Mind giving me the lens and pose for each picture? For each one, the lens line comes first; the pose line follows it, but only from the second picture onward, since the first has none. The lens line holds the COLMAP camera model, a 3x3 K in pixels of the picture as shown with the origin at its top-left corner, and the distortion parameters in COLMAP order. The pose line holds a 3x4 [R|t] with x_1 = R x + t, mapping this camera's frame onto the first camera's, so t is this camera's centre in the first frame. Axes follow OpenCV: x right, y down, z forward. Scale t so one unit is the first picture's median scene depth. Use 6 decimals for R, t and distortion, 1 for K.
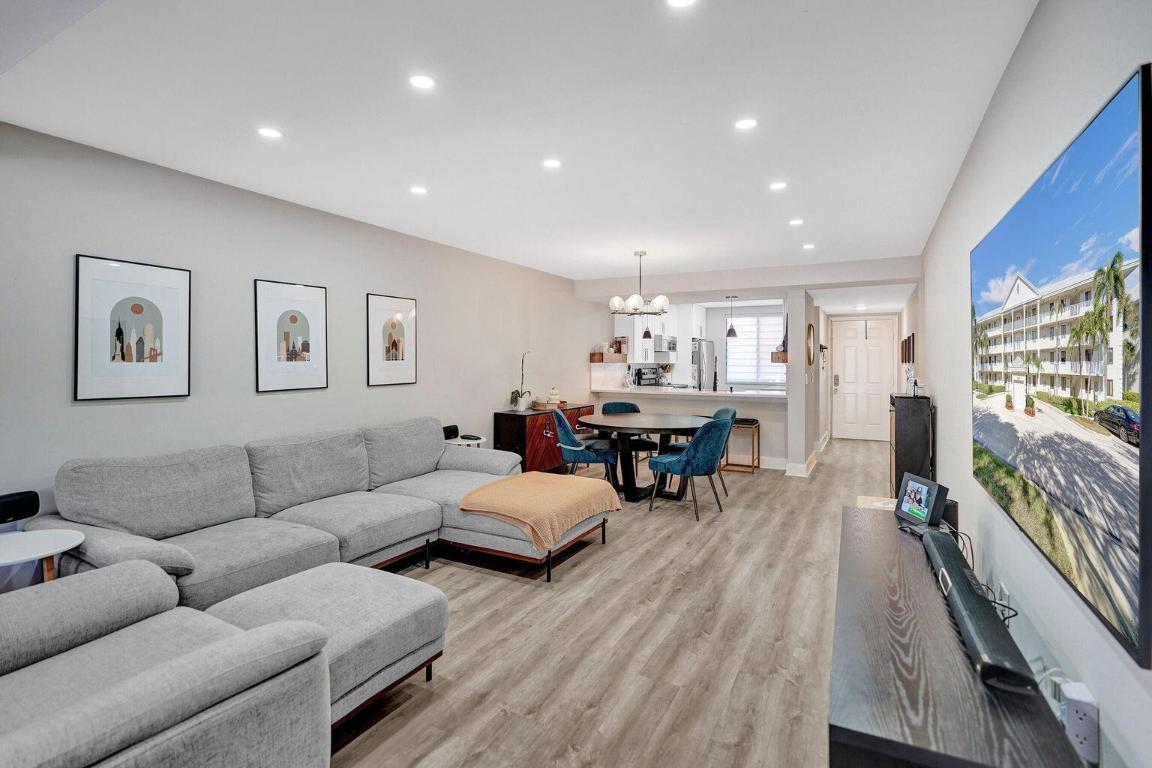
lens RADIAL K [[547.1, 0, 572.1], [0, 547.1, 363.3], [0, 0, 1]] dist [-0.001573, -0.000066]
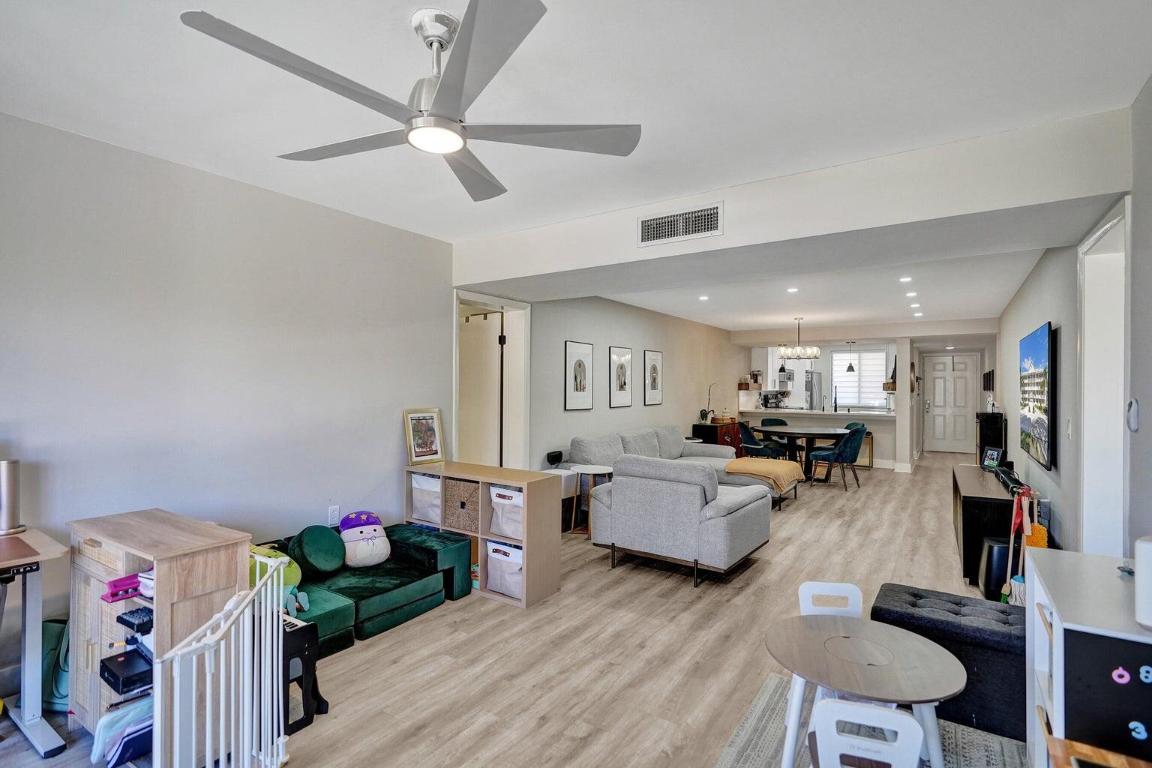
lens RADIAL K [[548.1, 0, 576.6], [0, 548.1, 388.2], [0, 0, 1]] dist [0.001673, 0.000520]
pose [[0.995429, 0.001069, -0.095502, -0.520113], [-0.001071, 0.999999, 0.000030, -0.012733], [0.095502, 0.000073, 0.995429, -0.859419]]
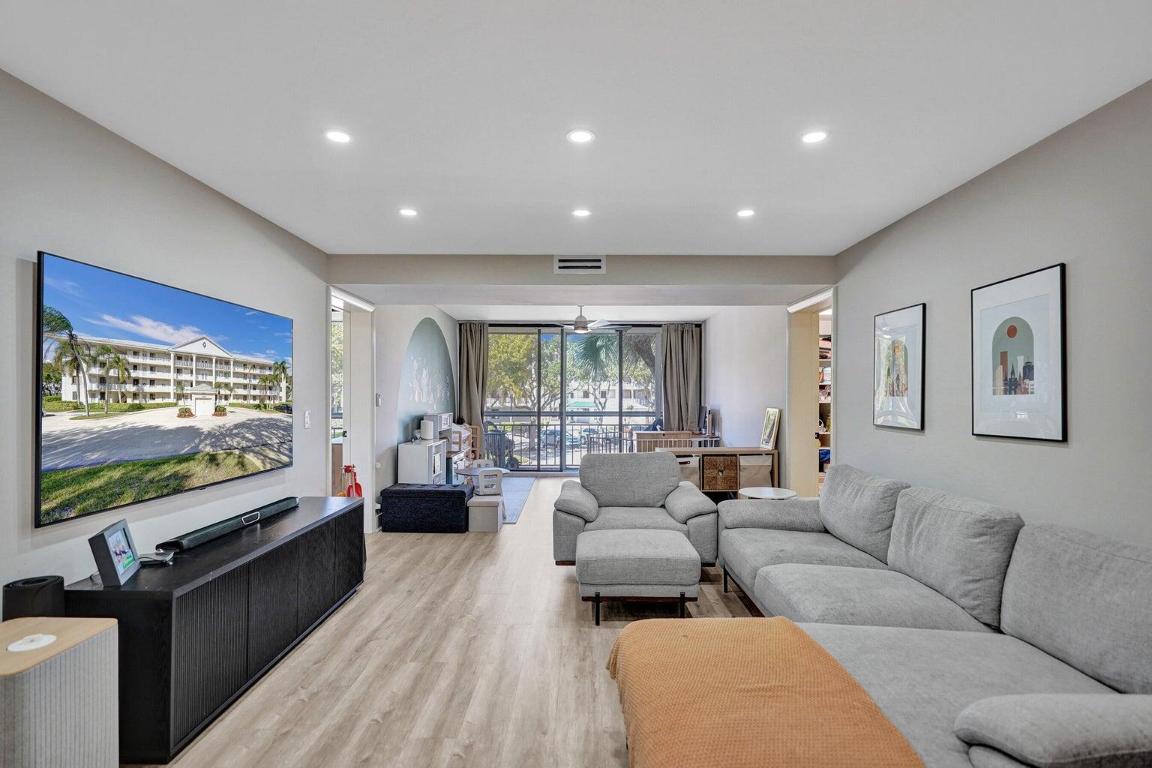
lens RADIAL K [[553.9, 0, 580.2], [0, 553.9, 421.6], [0, 0, 1]] dist [0.000070, 0.000383]
pose [[-0.878521, 0.011328, -0.477570, 0.282690], [-0.010934, 0.998980, 0.043809, 0.005002], [0.477579, 0.043709, -0.877501, 1.421527]]
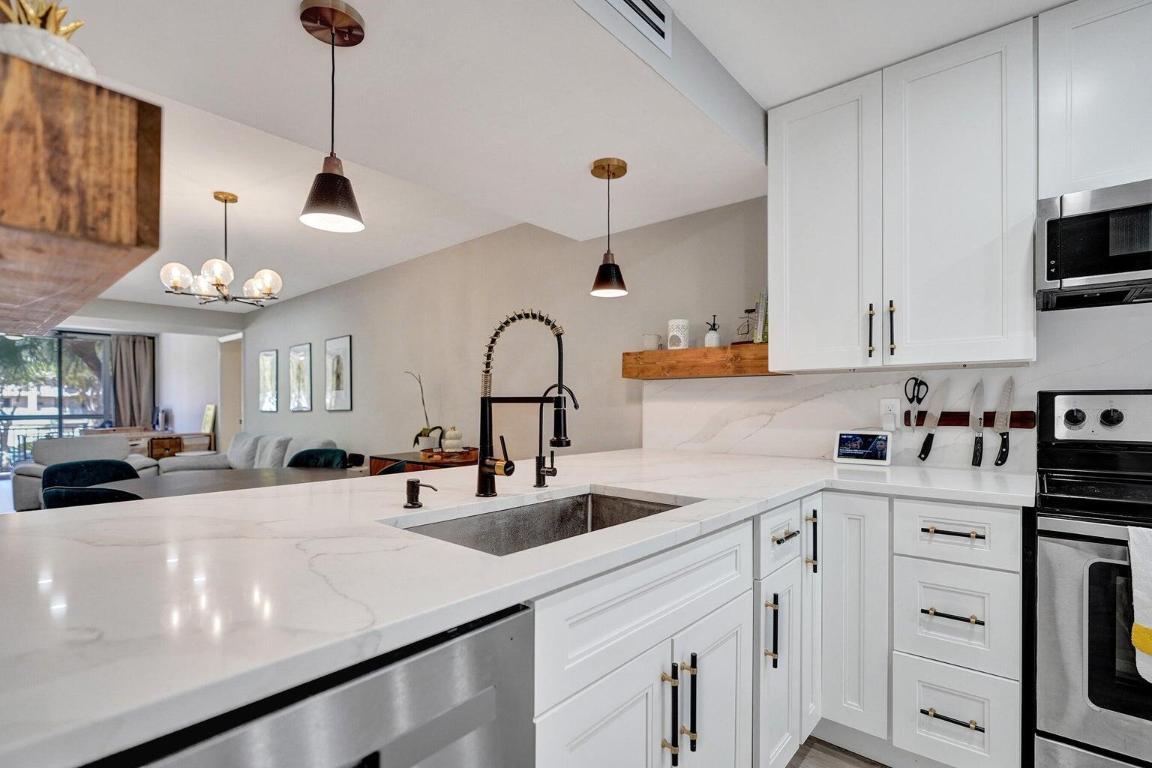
lens RADIAL K [[544.2, 0, 583.0], [0, 544.2, 405.7], [0, 0, 1]] dist [-0.003685, -0.000501]
pose [[-0.206679, -0.005345, -0.978394, 0.946834], [-0.001569, 0.999986, -0.005131, 0.041986], [0.978407, 0.000475, -0.206685, 2.292013]]
